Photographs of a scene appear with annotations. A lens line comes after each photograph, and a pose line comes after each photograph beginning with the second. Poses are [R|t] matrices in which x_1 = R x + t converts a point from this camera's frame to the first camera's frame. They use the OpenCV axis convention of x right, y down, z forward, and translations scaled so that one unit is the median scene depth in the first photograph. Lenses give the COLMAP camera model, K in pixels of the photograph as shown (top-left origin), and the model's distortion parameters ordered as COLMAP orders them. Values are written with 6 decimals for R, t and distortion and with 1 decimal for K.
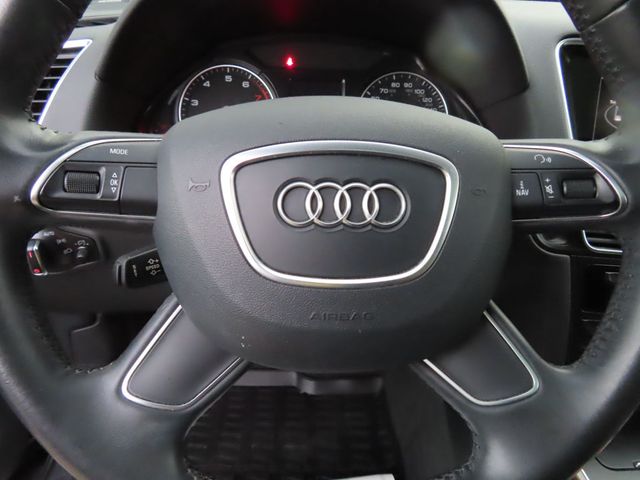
lens RADIAL K [[461.1, 0, 317.5], [0, 461.1, 241.2], [0, 0, 1]] dist [-0.004109, 0.003008]
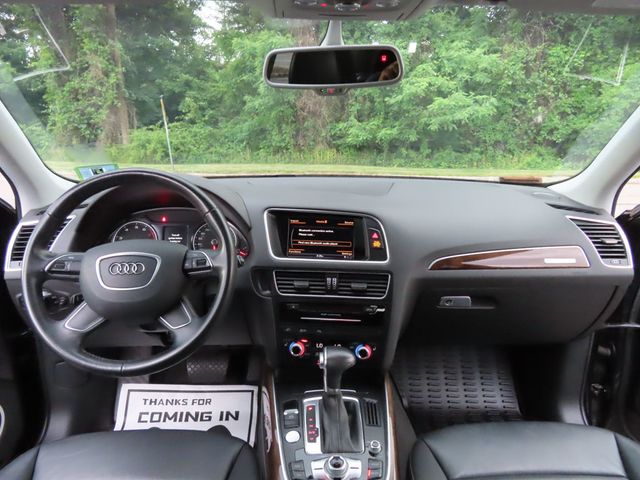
lens RADIAL K [[457.3, 0, 320.0], [0, 457.3, 240.0], [0, 0, 1]] dist [-0.004555, -0.004483]
pose [[0.999509, -0.031282, -0.001924, 0.723718], [0.029854, 0.968988, -0.245298, 0.289567], [0.009538, 0.245120, 0.969446, -1.171515]]
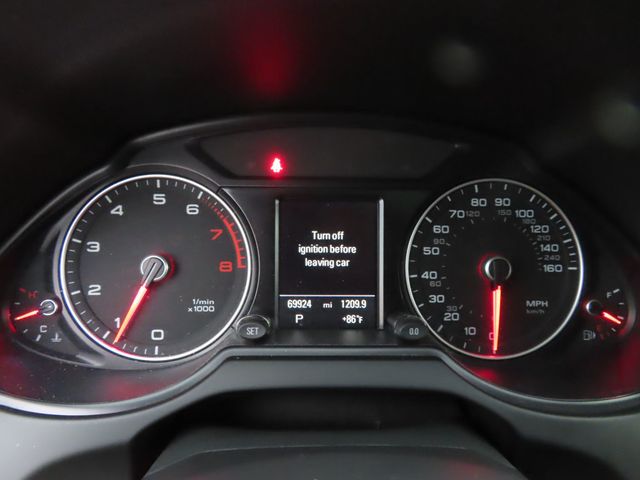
lens RADIAL K [[458.7, 0, 320.0], [0, 458.7, 240.0], [0, 0, 1]] dist [-0.004113, -0.000891]
pose [[0.999752, -0.014683, -0.016747, -0.003863], [0.013199, 0.996253, -0.085471, -0.266677], [0.017939, 0.085229, 0.996200, 0.503243]]
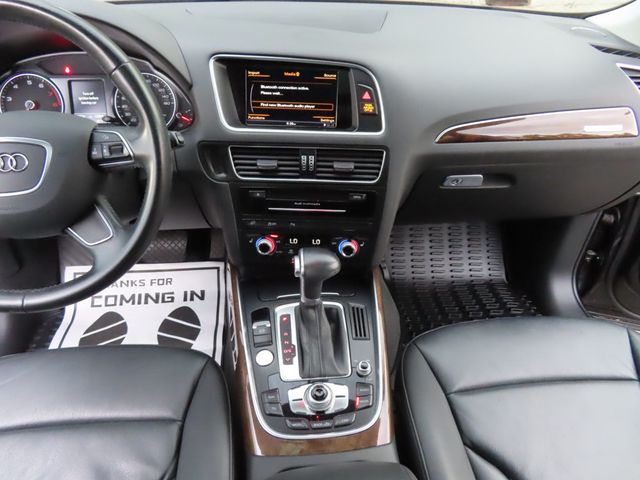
lens RADIAL K [[458.7, 0, 320.0], [0, 458.7, 240.0], [0, 0, 1]] dist [-0.004113, -0.000891]
pose [[0.997252, -0.055444, 0.049131, 0.717009], [0.049787, 0.992716, 0.109706, 0.065661], [-0.054856, -0.106959, 0.992749, -0.699352]]
